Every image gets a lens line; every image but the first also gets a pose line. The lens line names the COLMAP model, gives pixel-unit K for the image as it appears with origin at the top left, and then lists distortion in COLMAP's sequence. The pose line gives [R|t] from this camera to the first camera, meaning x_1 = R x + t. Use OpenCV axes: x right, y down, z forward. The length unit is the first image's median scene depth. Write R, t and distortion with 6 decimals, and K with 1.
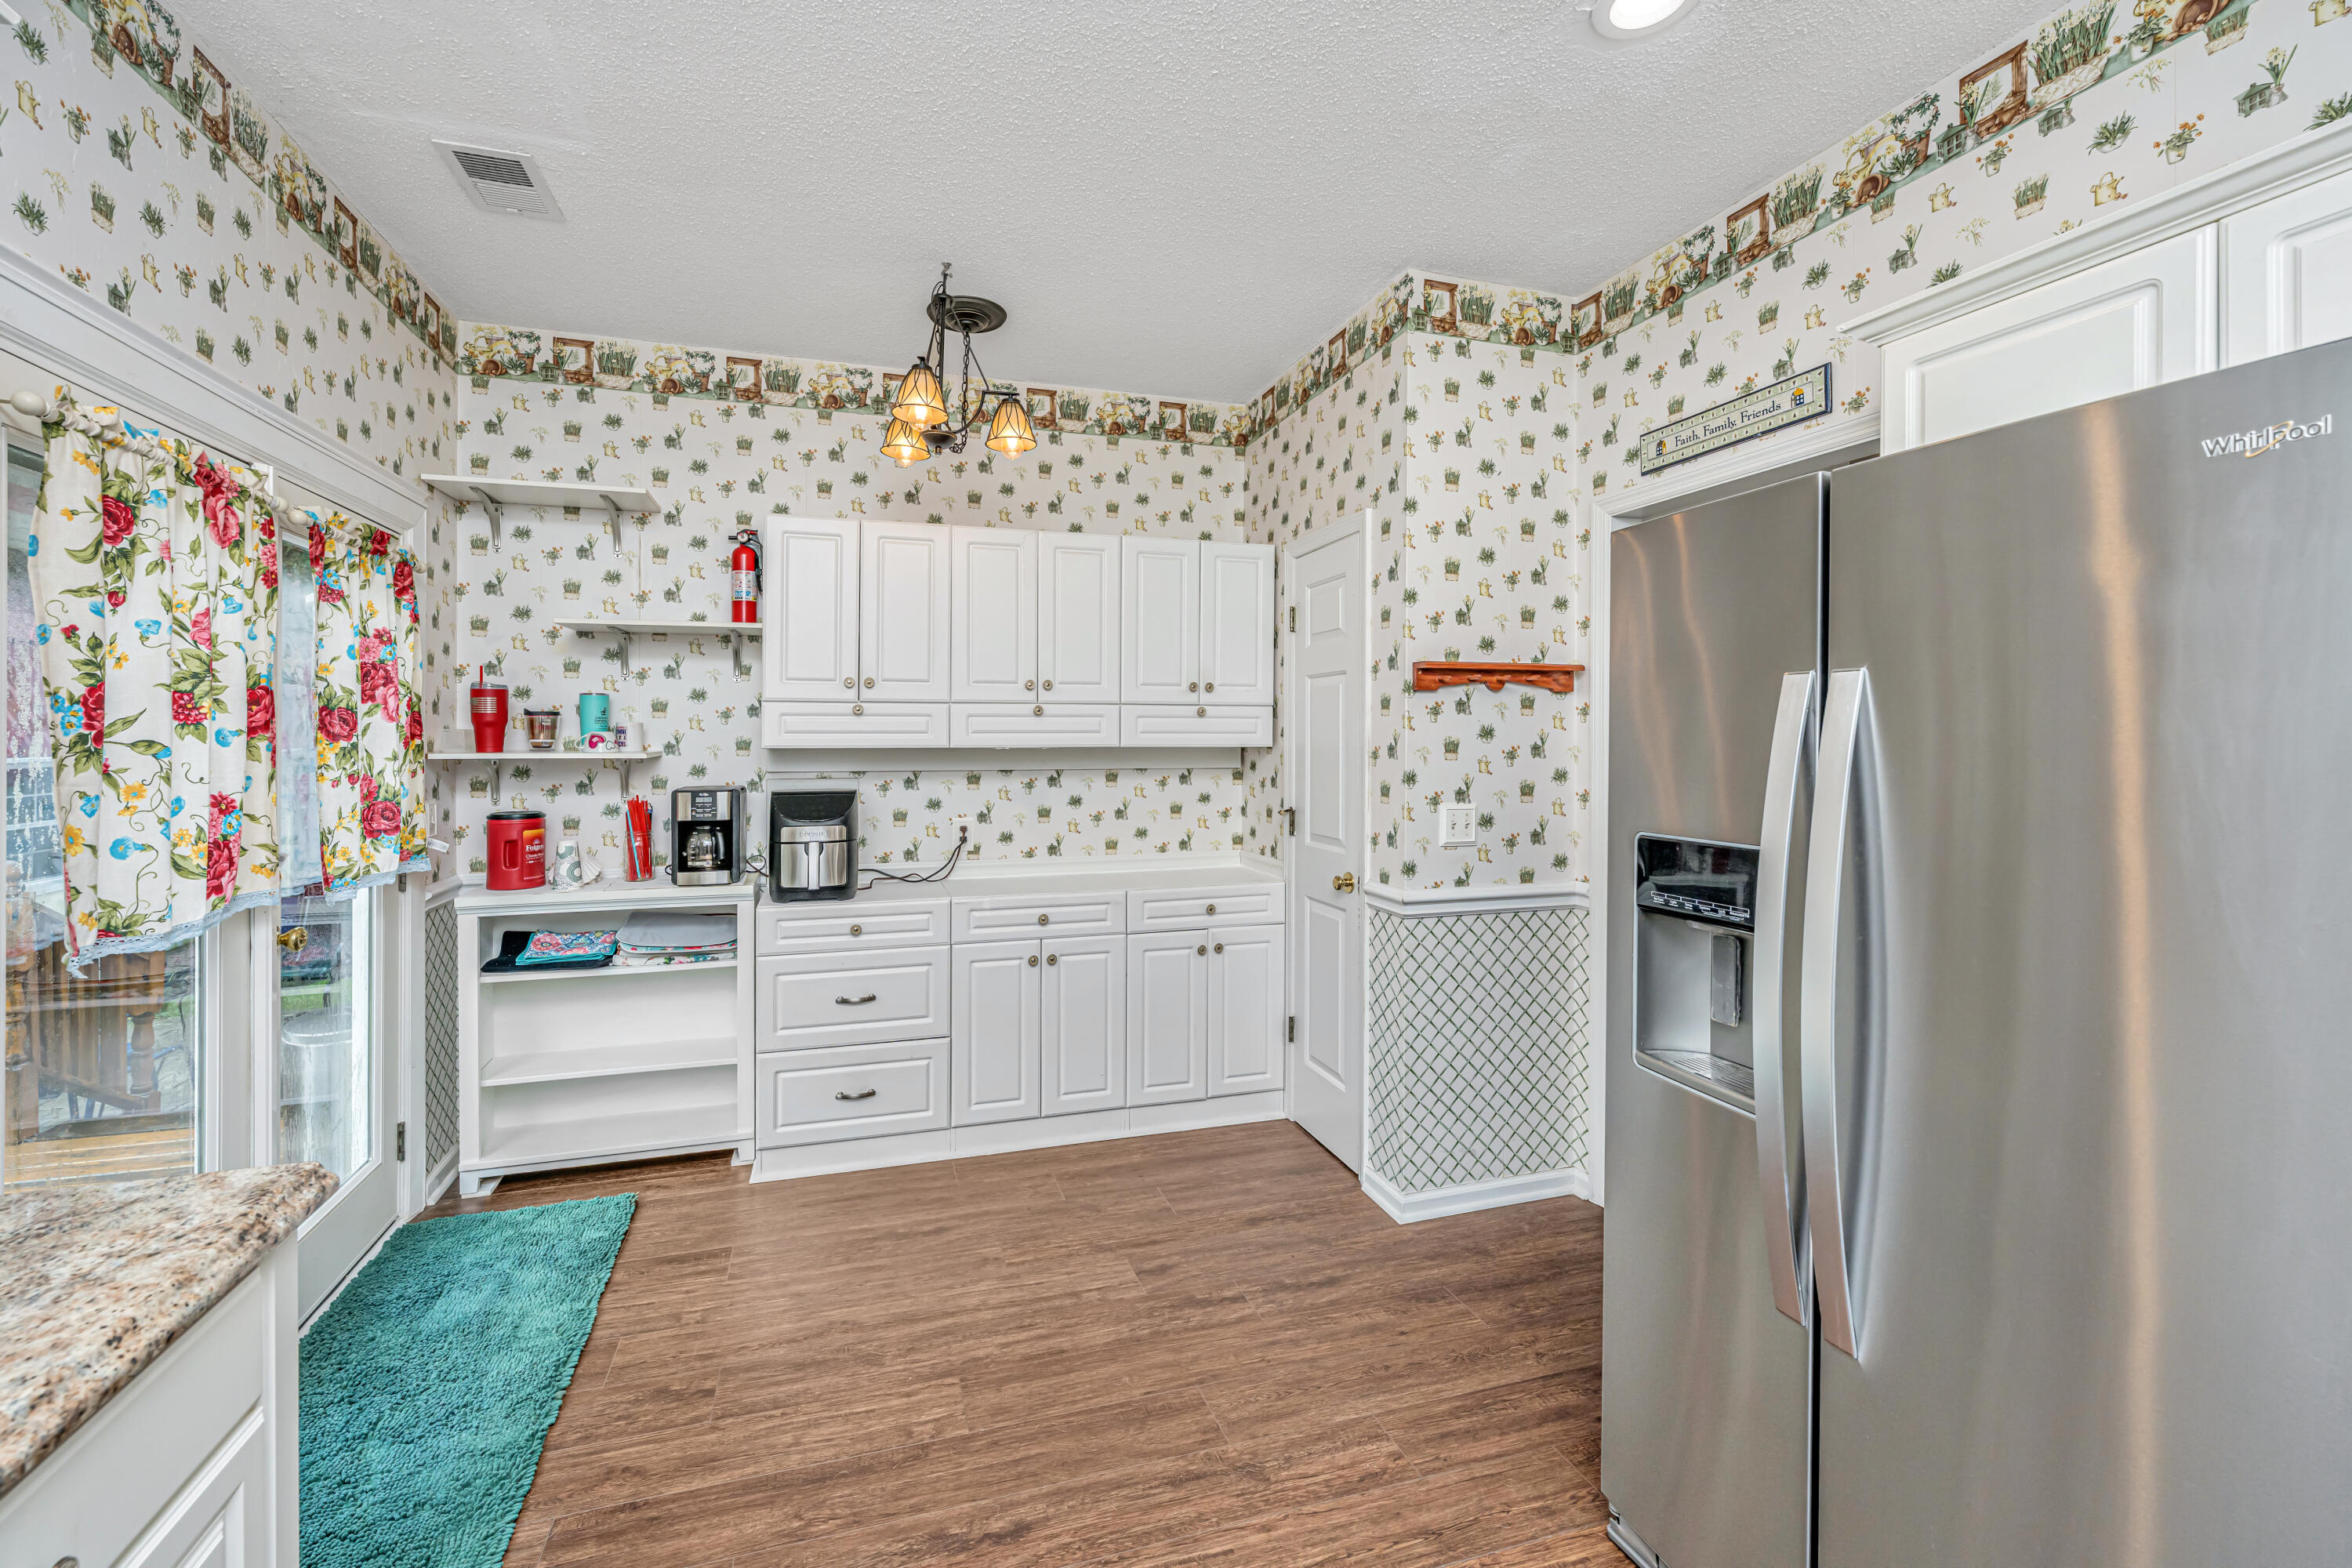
lens RADIAL K [[961.5, 0, 1099.5], [0, 961.5, 740.7], [0, 0, 1]] dist [-0.003659, 0.000183]
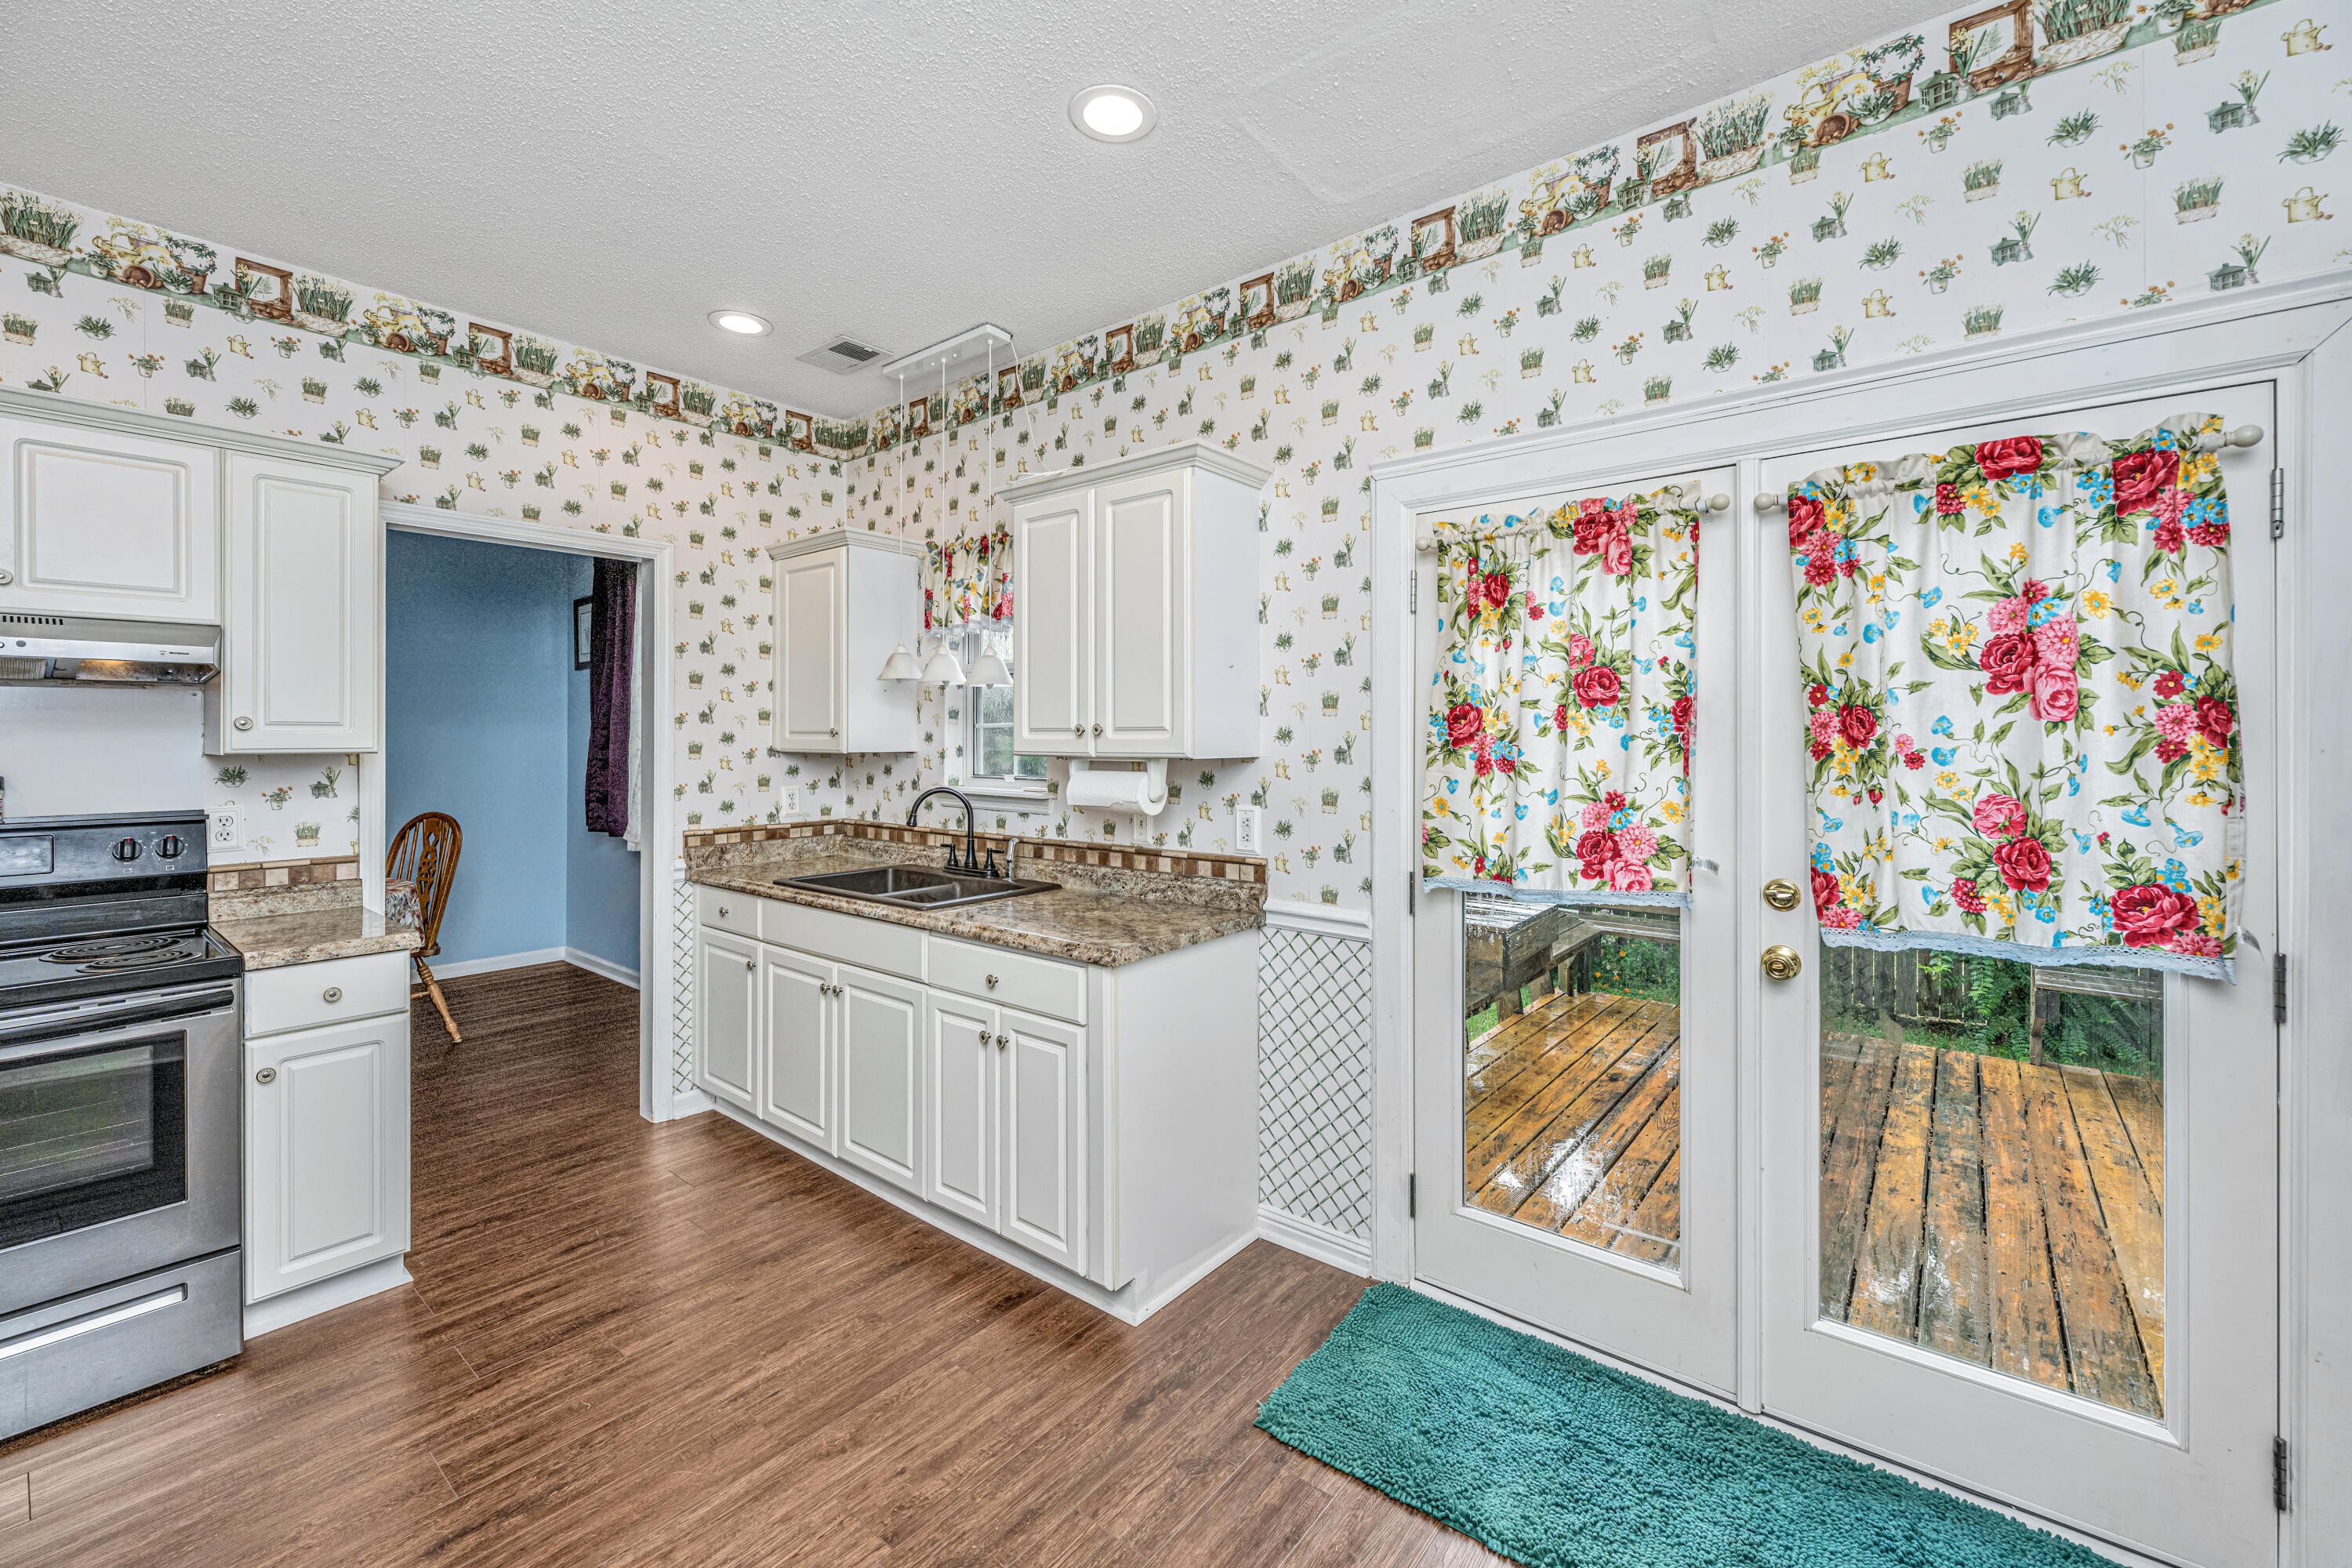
lens RADIAL K [[961.5, 0, 1205.9], [0, 961.5, 736.3], [0, 0, 1]] dist [-0.003659, 0.000183]
pose [[-0.799786, -0.007048, -0.600244, 0.101060], [-0.006194, 0.999975, -0.003489, -0.002222], [0.600253, 0.000928, -0.799810, 1.056168]]
